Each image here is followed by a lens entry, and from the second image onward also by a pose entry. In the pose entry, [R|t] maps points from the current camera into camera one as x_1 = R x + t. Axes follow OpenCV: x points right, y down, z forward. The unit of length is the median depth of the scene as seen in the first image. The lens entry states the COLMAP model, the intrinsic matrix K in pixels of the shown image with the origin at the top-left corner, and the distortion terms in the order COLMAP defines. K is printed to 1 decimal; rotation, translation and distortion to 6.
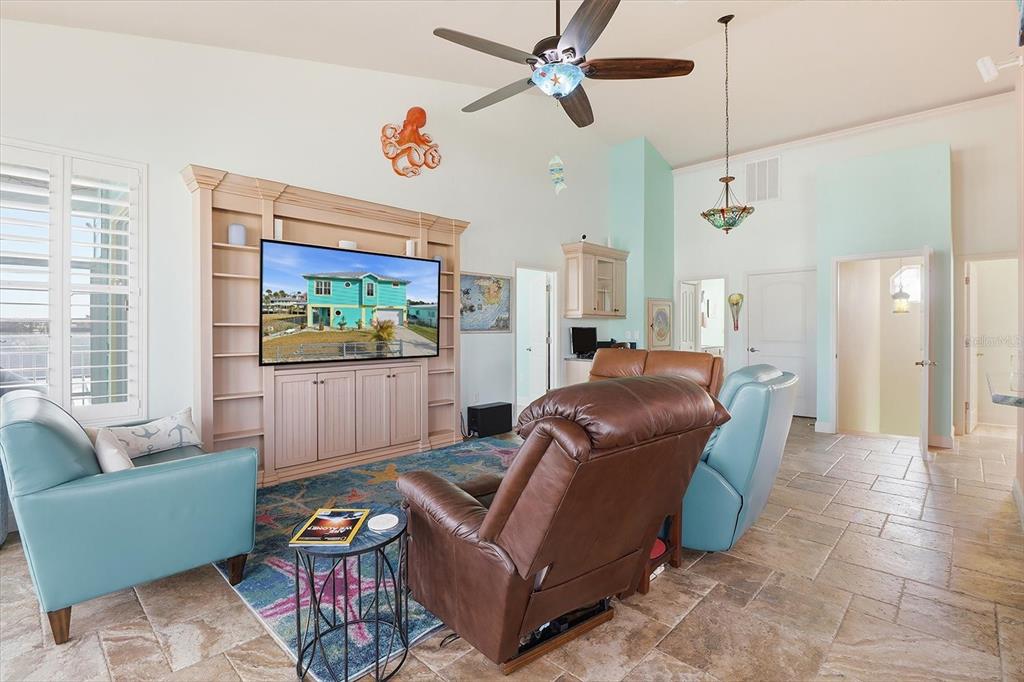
lens RADIAL K [[485.1, 0, 518.5], [0, 485.1, 345.9], [0, 0, 1]] dist [-0.009338, -0.006577]
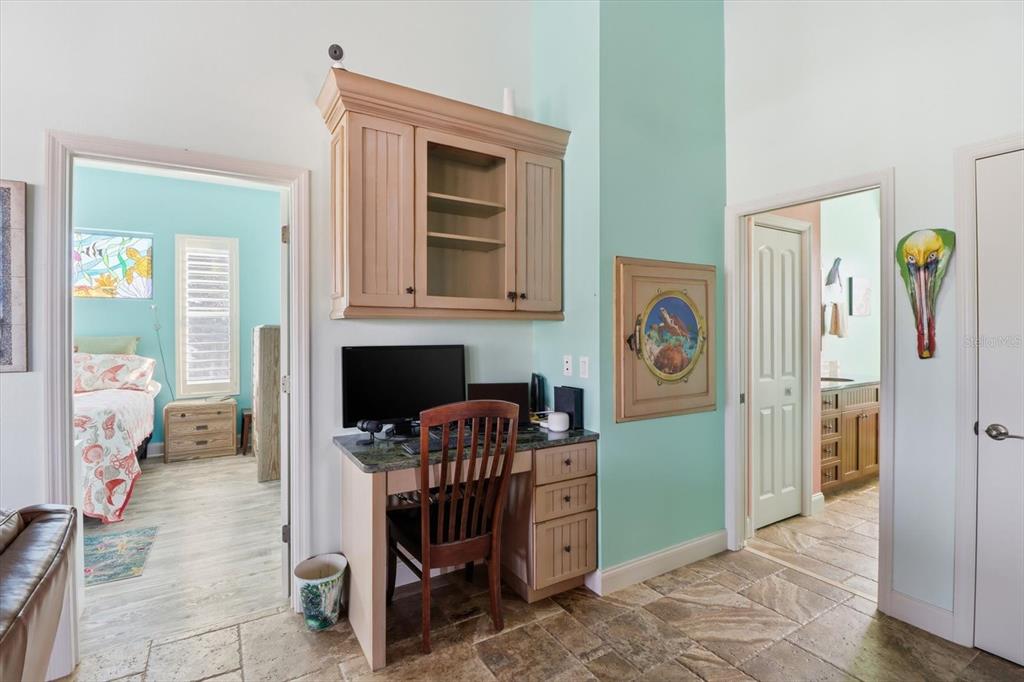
lens RADIAL K [[485.1, 0, 514.4], [0, 485.1, 334.7], [0, 0, 1]] dist [-0.009338, -0.006577]
pose [[0.965919, 0.000782, -0.258845, 0.476616], [-0.006913, 0.999717, -0.022776, -0.061797], [0.258754, 0.023789, 0.965650, 1.098478]]
